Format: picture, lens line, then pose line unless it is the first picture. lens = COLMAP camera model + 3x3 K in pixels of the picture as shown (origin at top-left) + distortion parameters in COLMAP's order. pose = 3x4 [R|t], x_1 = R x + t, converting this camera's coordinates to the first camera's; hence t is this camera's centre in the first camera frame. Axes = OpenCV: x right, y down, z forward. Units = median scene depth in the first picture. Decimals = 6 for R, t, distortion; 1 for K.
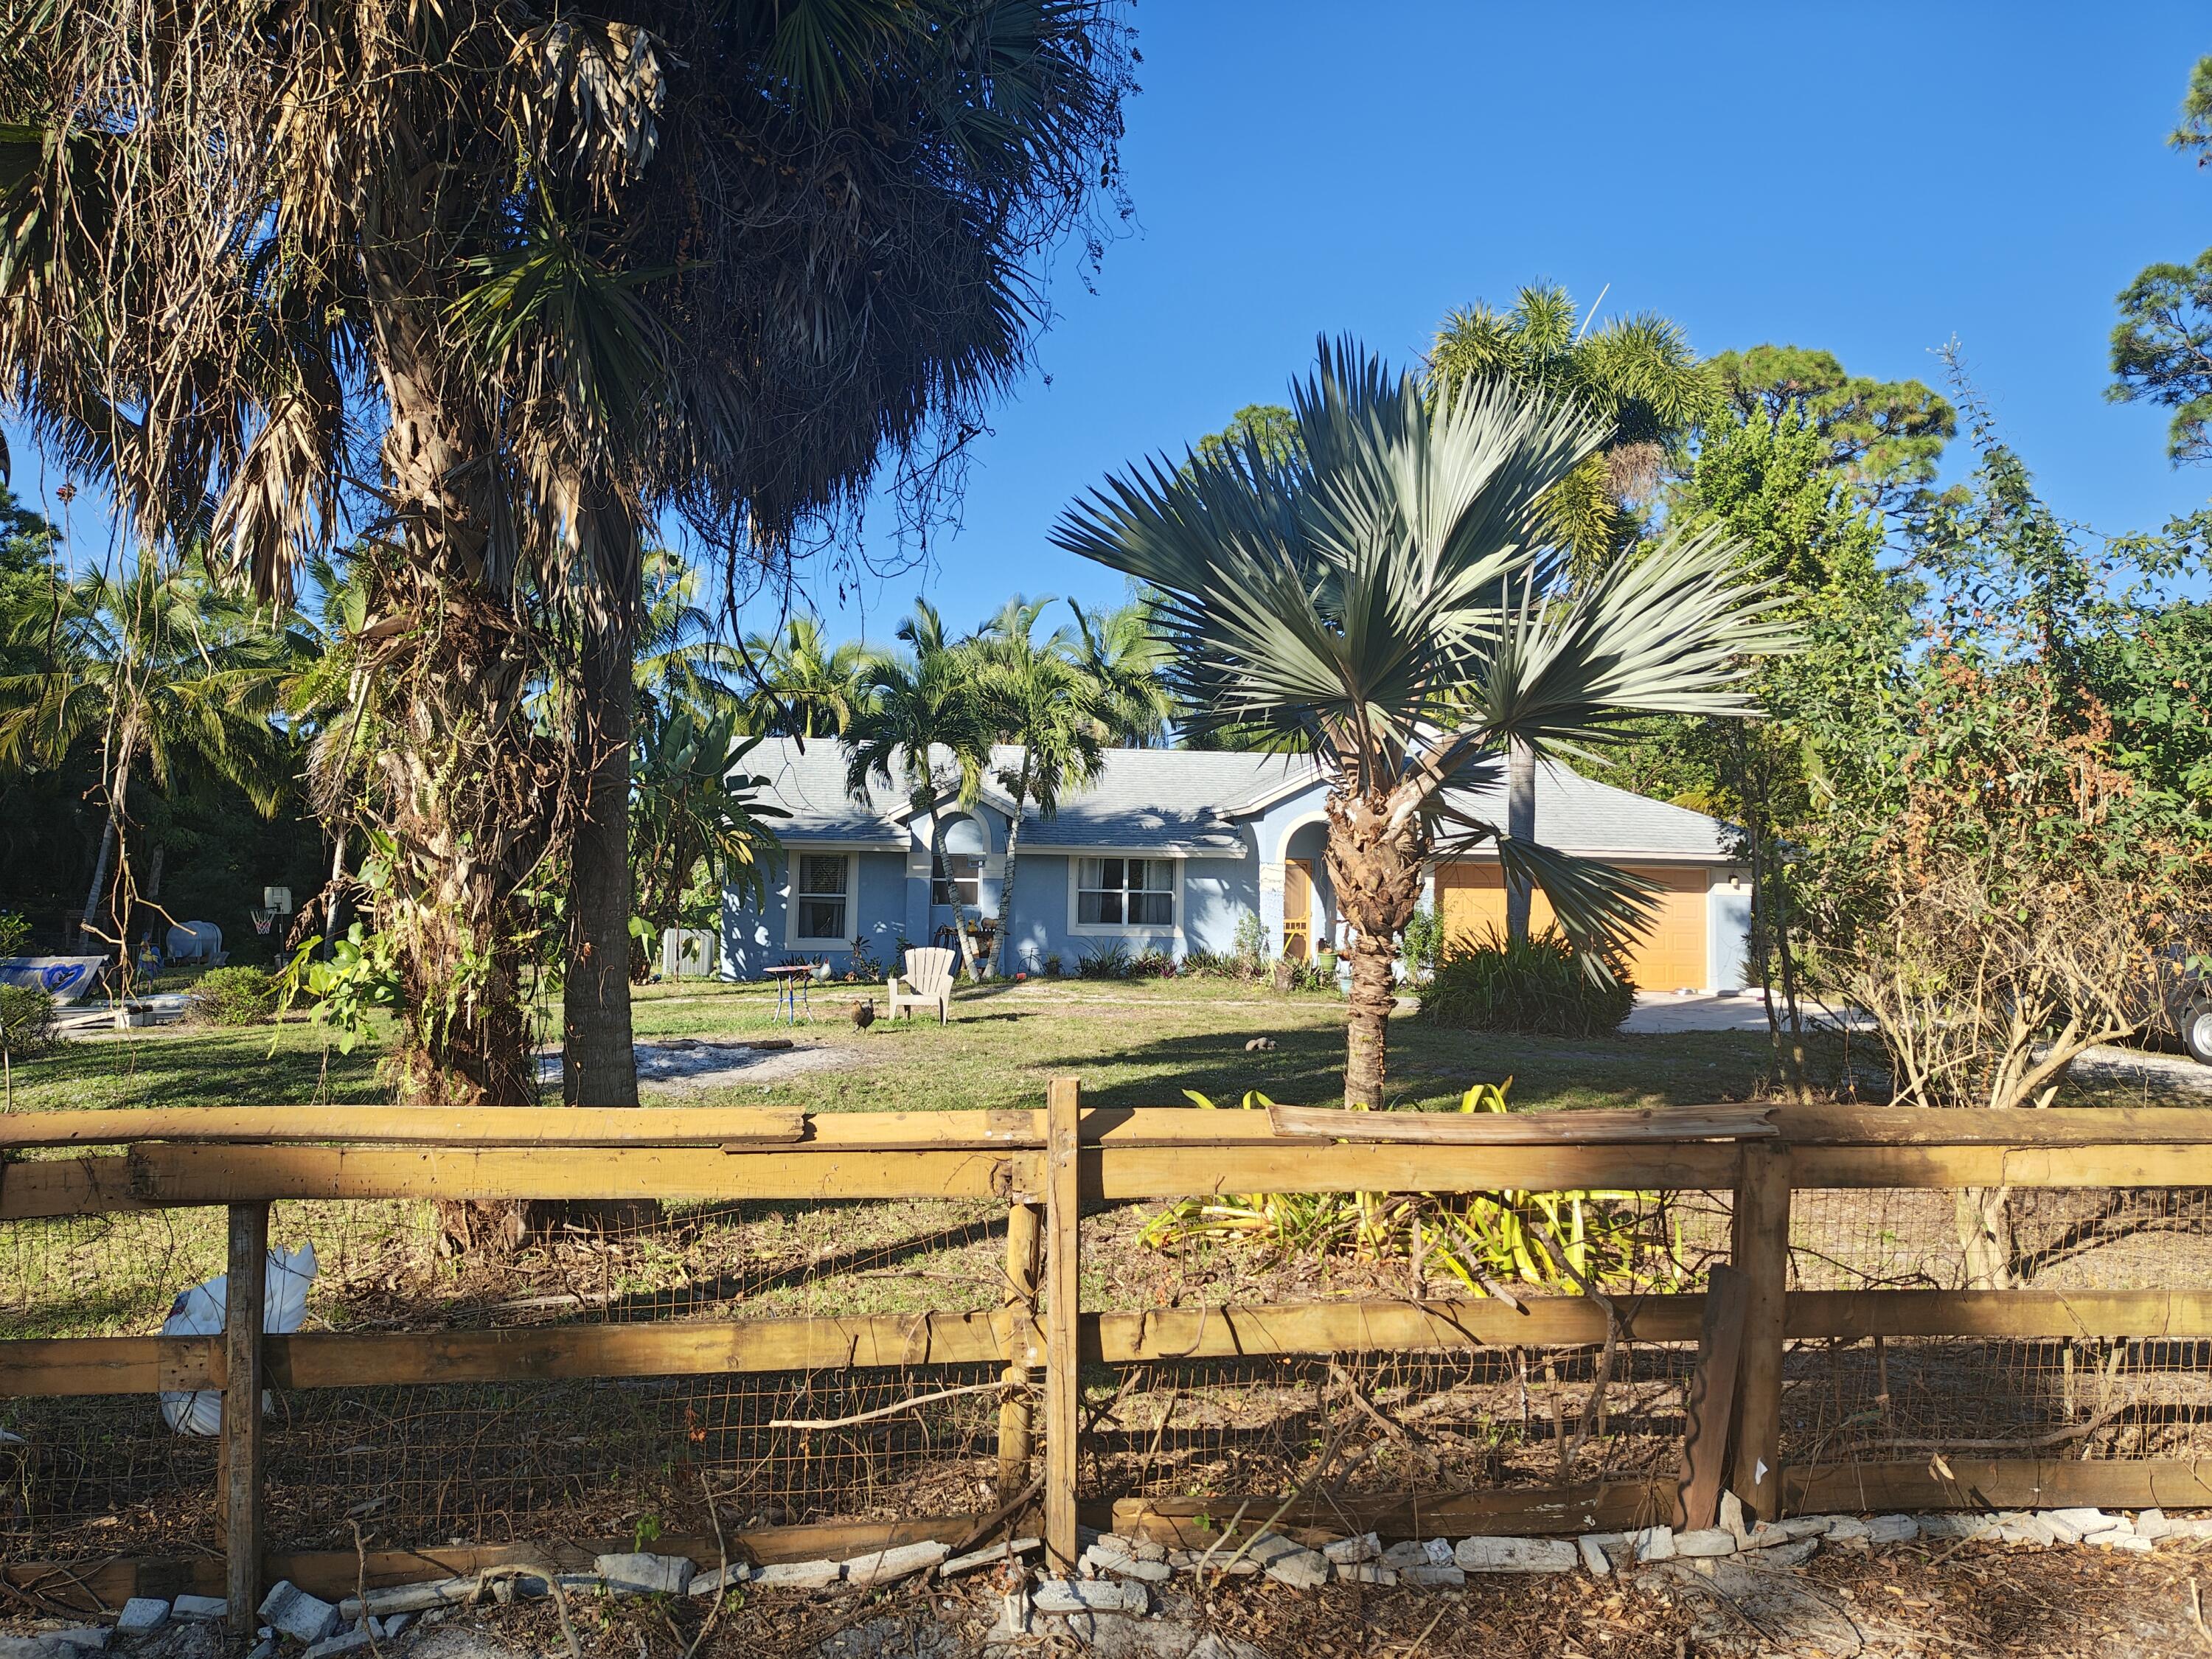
lens RADIAL K [[1654.8, 0, 1104.8], [0, 1654.8, 821.2], [0, 0, 1]] dist [0.066797, -0.096311]
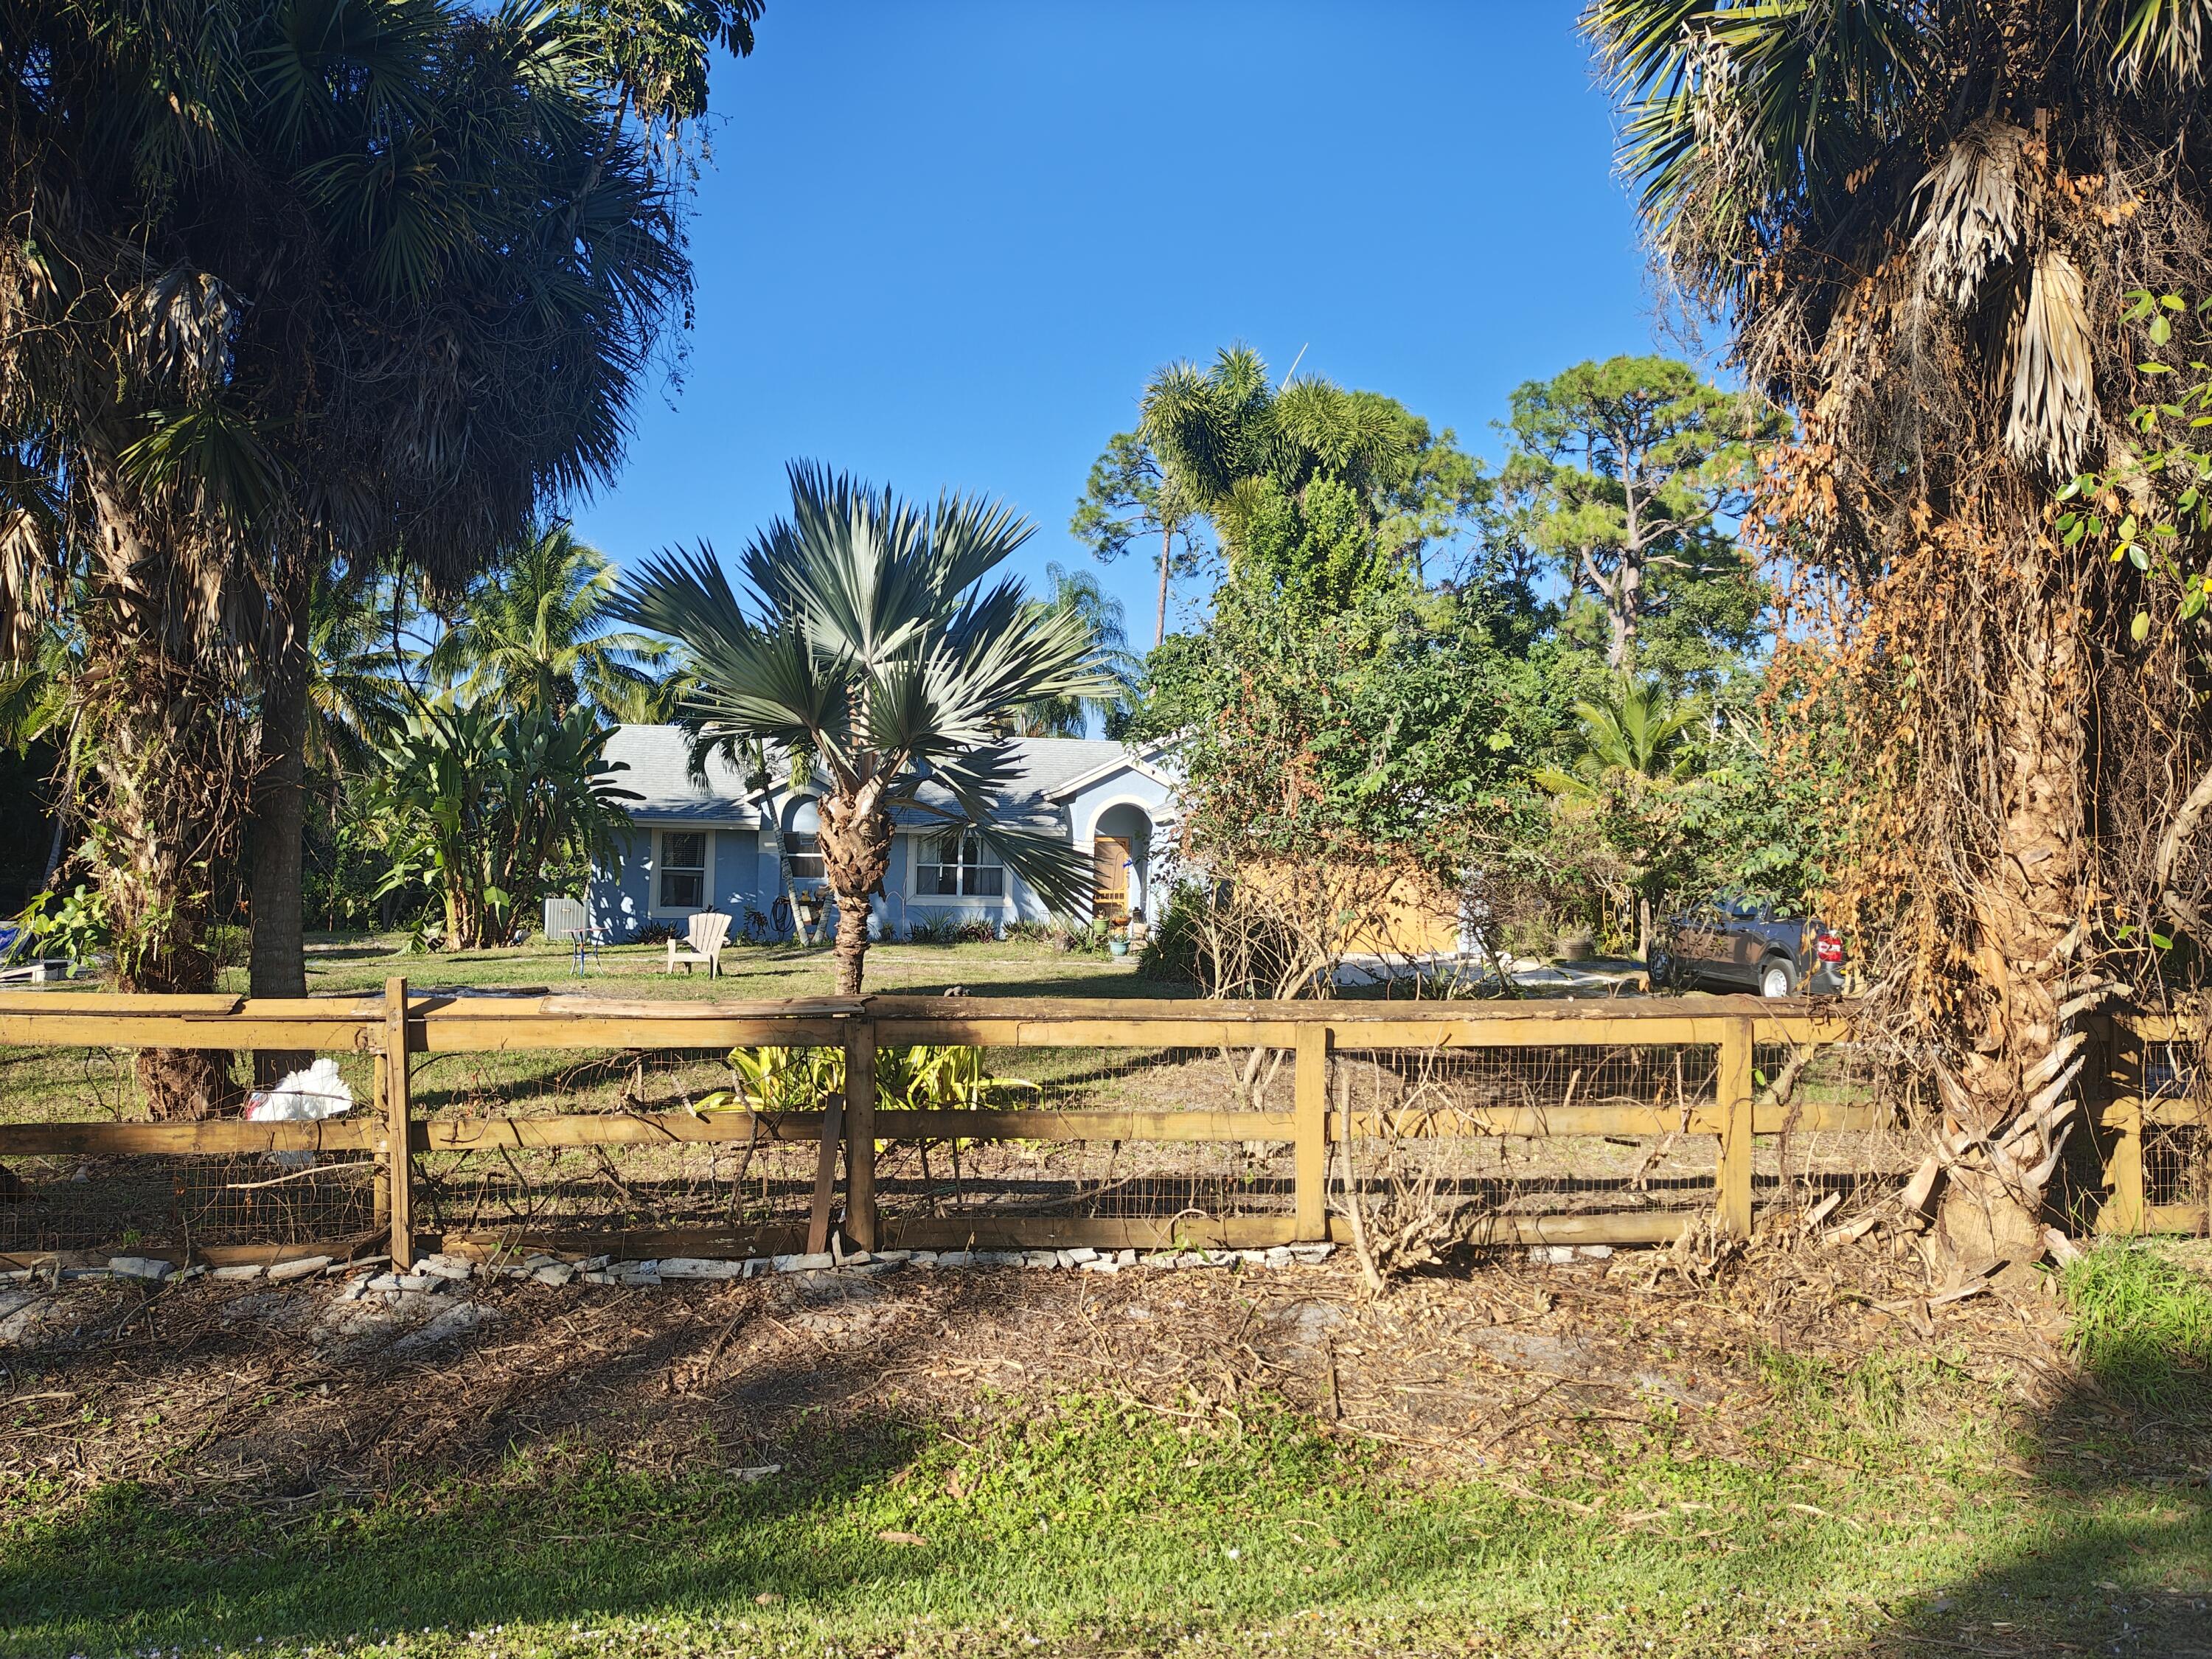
lens RADIAL K [[1654.8, 0, 1124.2], [0, 1654.8, 836.9], [0, 0, 1]] dist [0.066797, -0.096311]
pose [[0.999997, 0.002352, 0.001024, 0.423890], [-0.002377, 0.999699, 0.024404, -0.015863], [-0.000967, -0.024407, 0.999702, -0.398941]]
